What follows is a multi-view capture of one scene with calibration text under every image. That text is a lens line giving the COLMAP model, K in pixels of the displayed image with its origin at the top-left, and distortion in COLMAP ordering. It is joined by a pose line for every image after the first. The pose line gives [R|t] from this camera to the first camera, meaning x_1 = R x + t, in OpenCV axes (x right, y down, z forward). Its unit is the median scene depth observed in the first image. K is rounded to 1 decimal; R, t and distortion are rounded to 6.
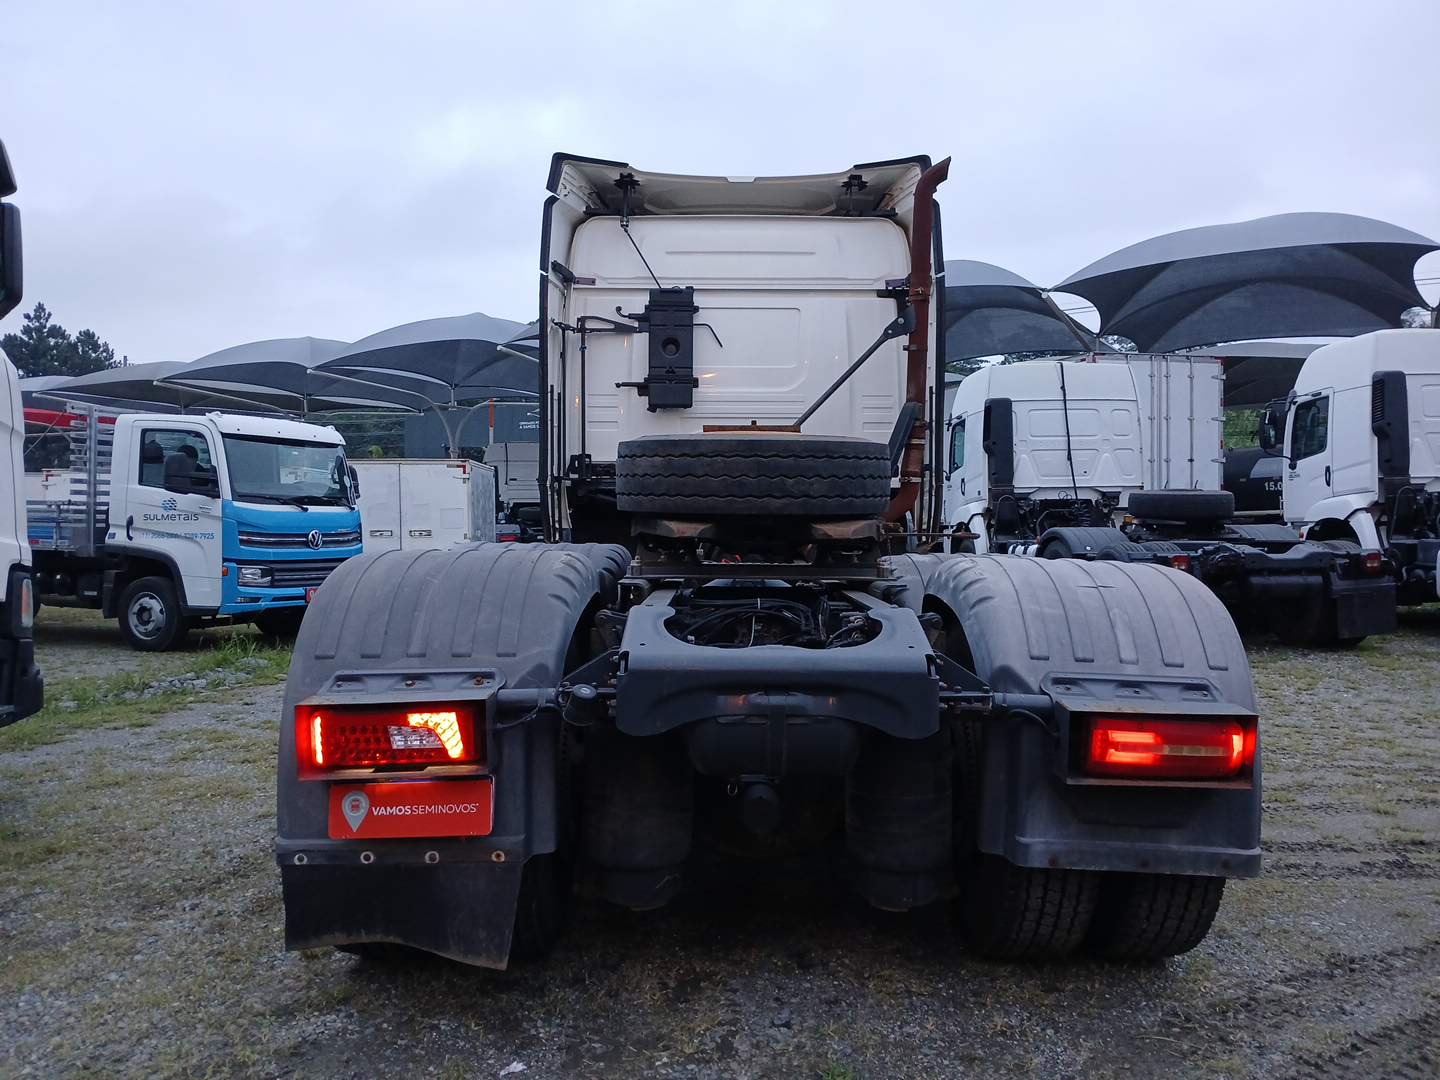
lens RADIAL K [[1092.2, 0, 732.5], [0, 1092.2, 534.8], [0, 0, 1]] dist [0.077884, -0.145230]
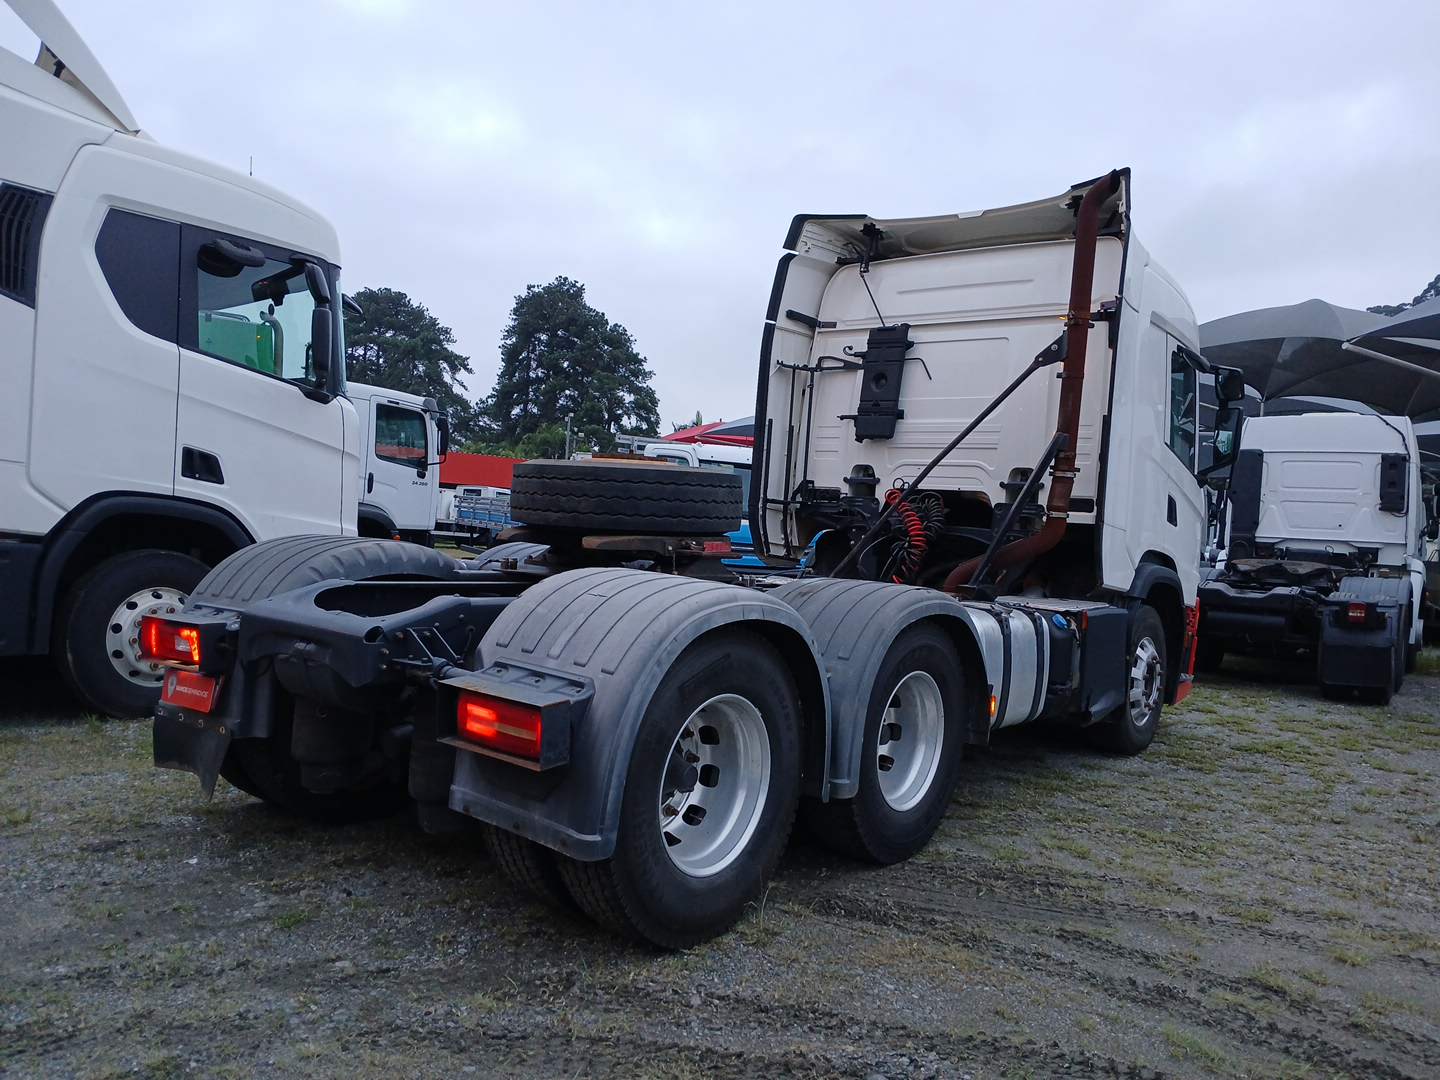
lens RADIAL K [[1092.2, 0, 732.5], [0, 1092.2, 534.8], [0, 0, 1]] dist [0.077884, -0.145230]
pose [[0.790813, 0.054207, -0.609653, 0.484479], [-0.070666, 0.997496, -0.002974, -0.009656], [0.607965, 0.045434, 0.792663, 0.075652]]
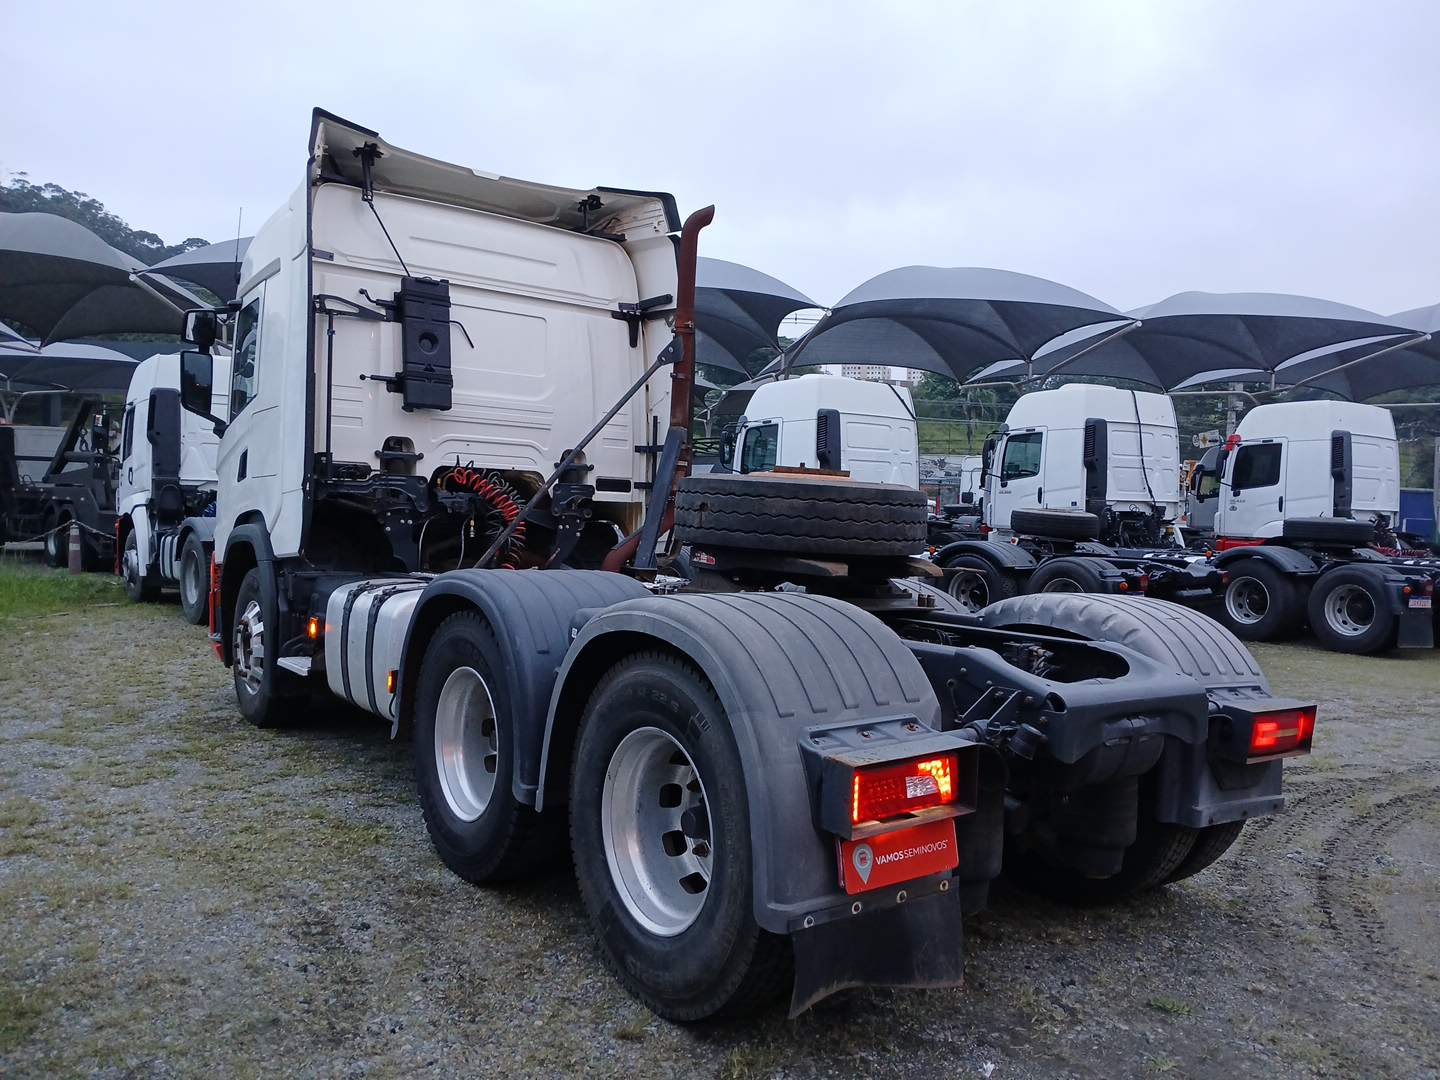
lens RADIAL K [[1092.2, 0, 732.5], [0, 1092.2, 534.8], [0, 0, 1]] dist [0.077884, -0.145230]
pose [[0.806422, 0.015081, 0.591149, -0.394108], [-0.024823, 0.999657, 0.008359, -0.023246], [-0.590820, -0.021415, 0.806519, 0.093918]]
